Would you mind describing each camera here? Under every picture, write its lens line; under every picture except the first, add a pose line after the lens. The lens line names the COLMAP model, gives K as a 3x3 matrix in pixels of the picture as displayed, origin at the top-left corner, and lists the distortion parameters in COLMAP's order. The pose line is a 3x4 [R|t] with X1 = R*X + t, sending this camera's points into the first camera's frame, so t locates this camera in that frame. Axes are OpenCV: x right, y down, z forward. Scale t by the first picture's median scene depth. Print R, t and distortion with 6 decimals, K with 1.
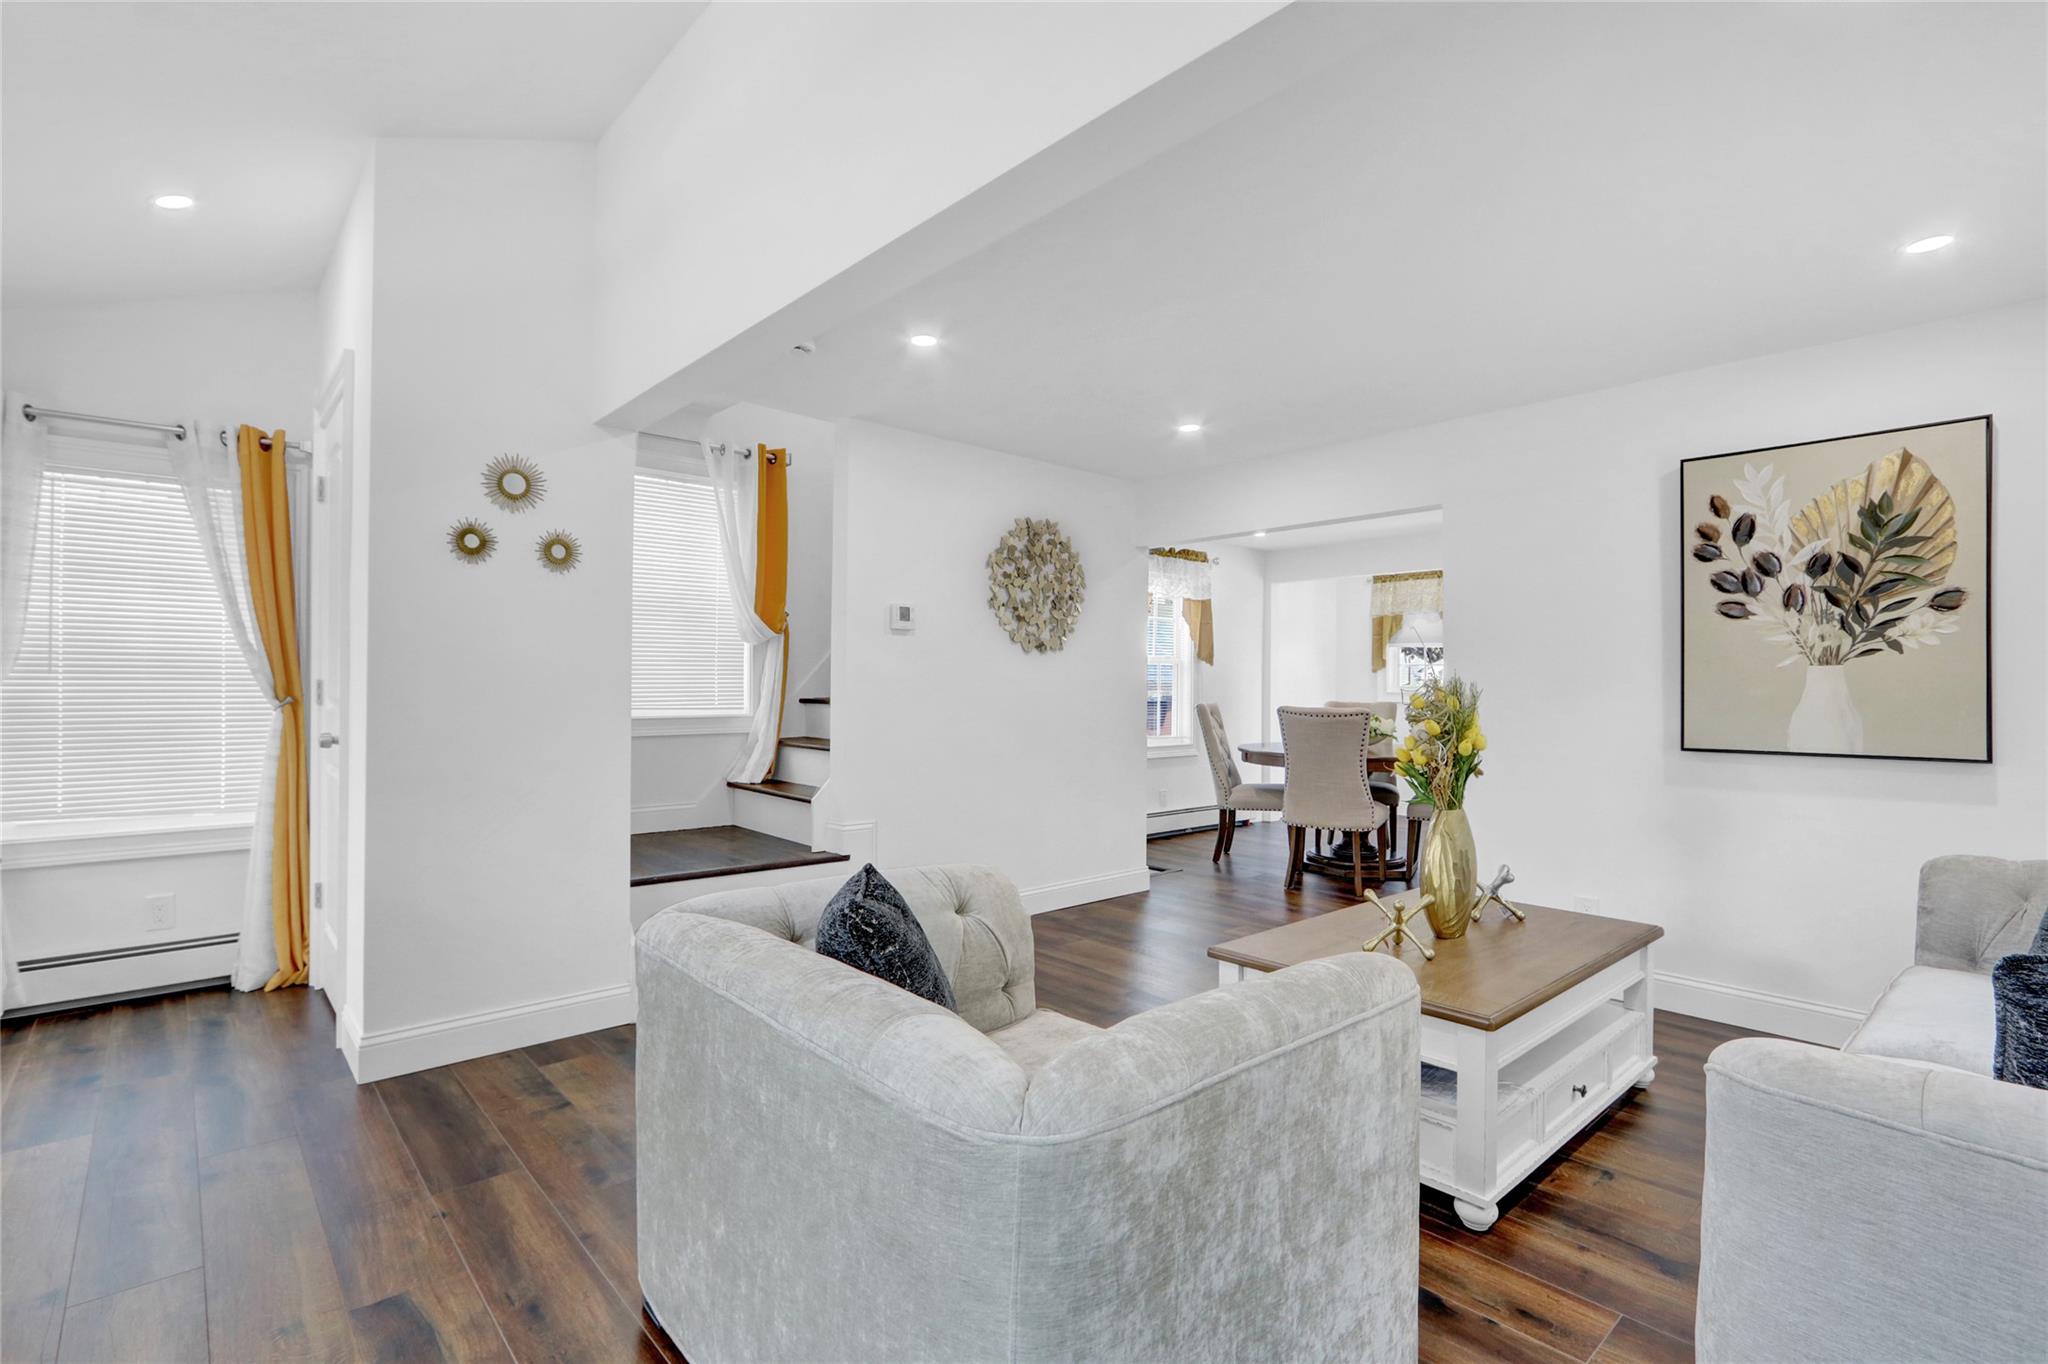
lens RADIAL K [[958.8, 0, 1011.8], [0, 958.8, 686.3], [0, 0, 1]] dist [-0.020492, 0.000776]
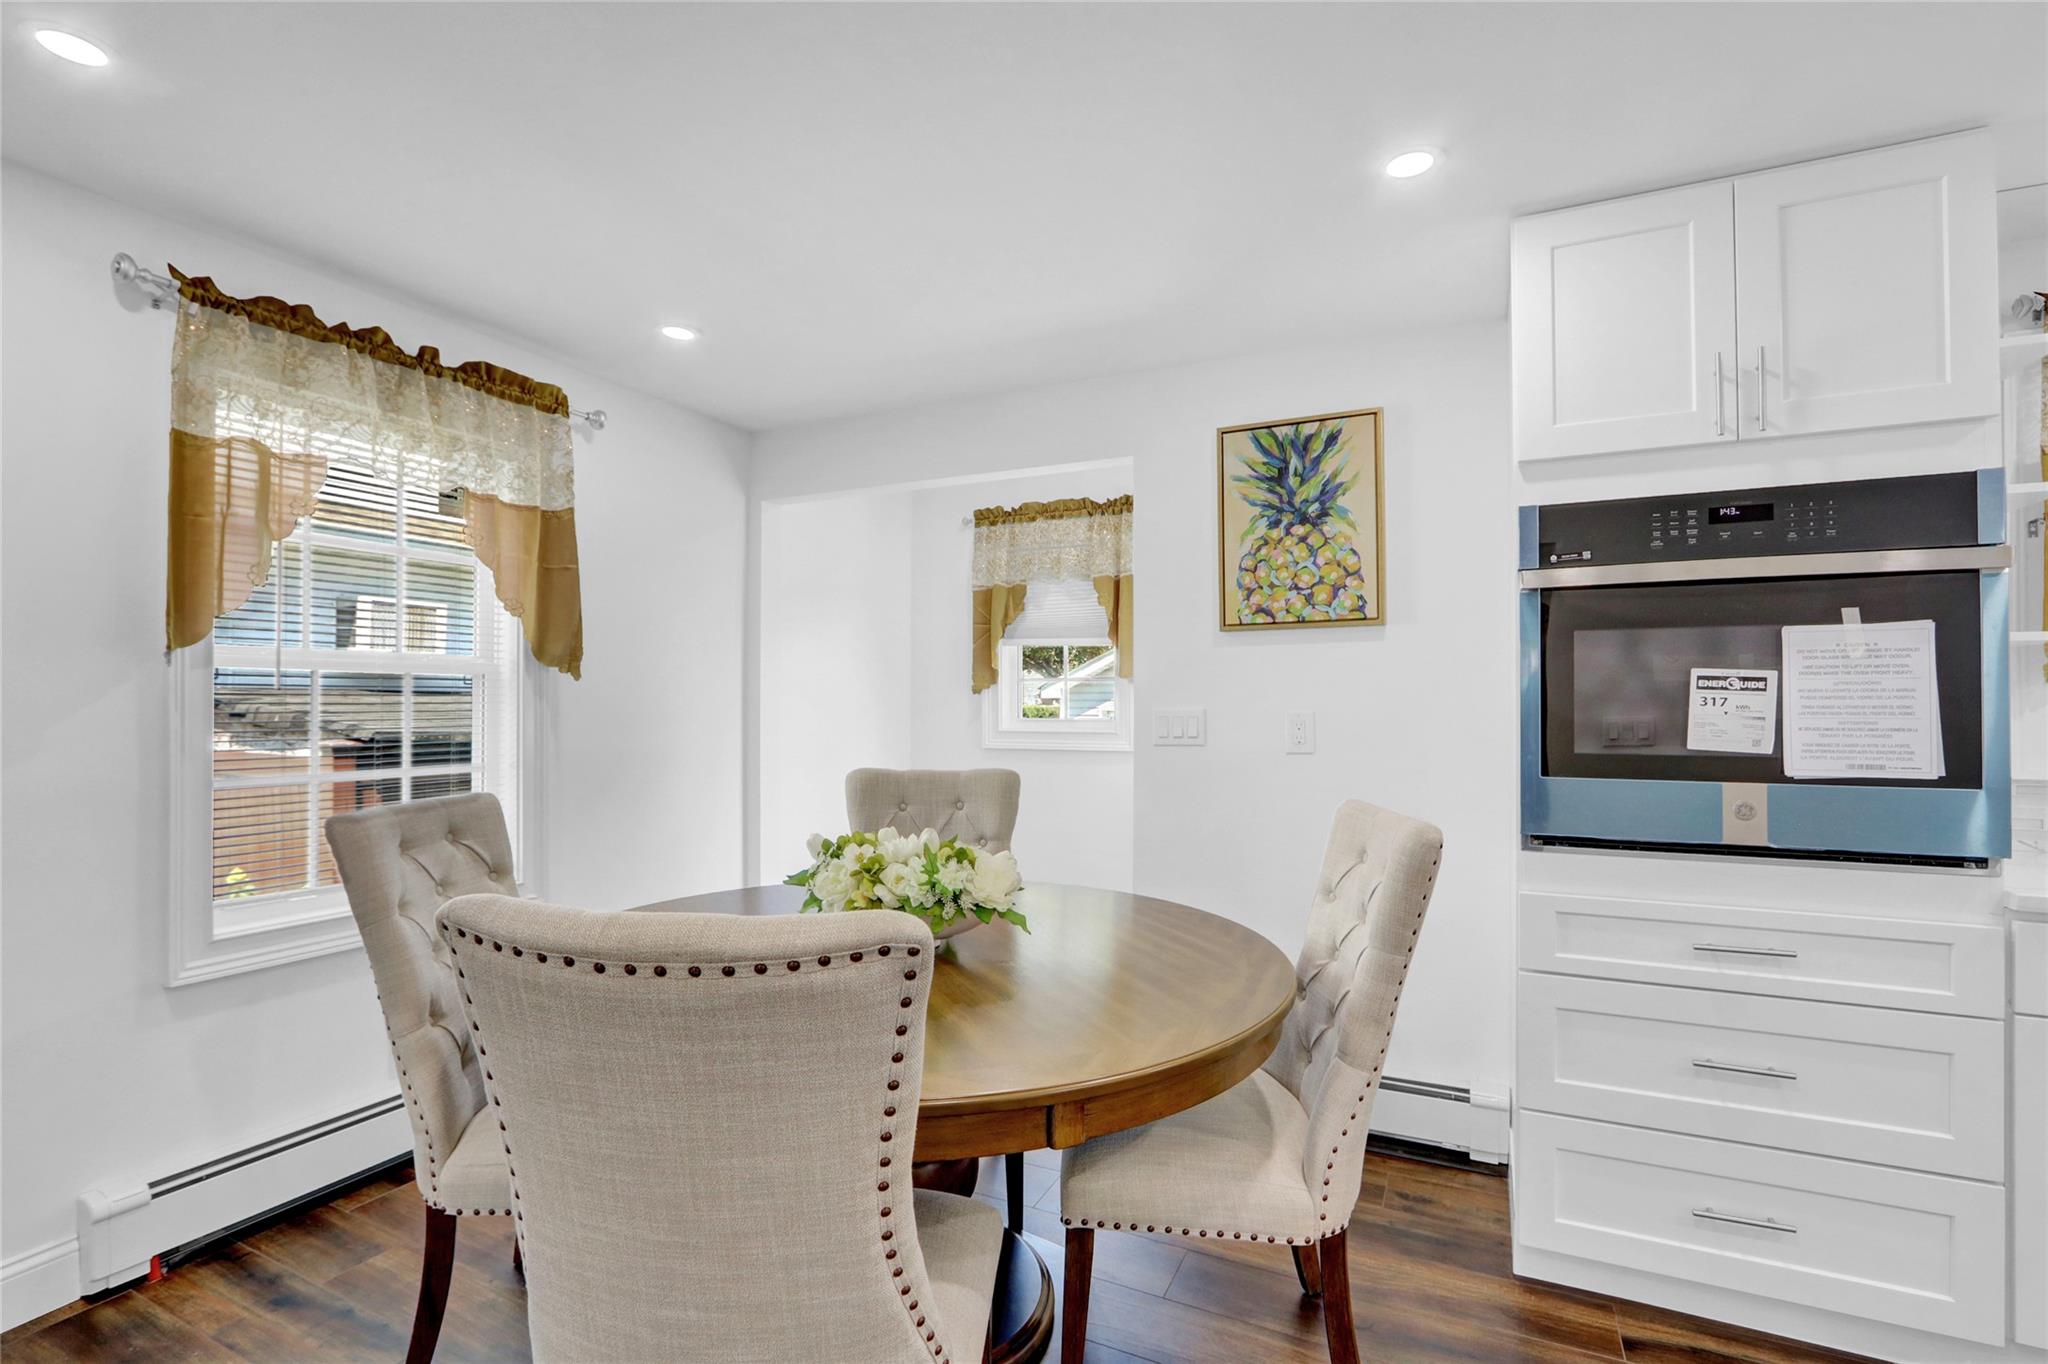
lens RADIAL K [[931.4, 0, 982.7], [0, 931.4, 702.3], [0, 0, 1]] dist [-0.018740, -0.000030]
pose [[0.939234, -0.007005, 0.343206, 0.218947], [0.006265, 0.999975, 0.003264, -0.011692], [-0.343220, -0.000916, 0.939255, 0.549475]]
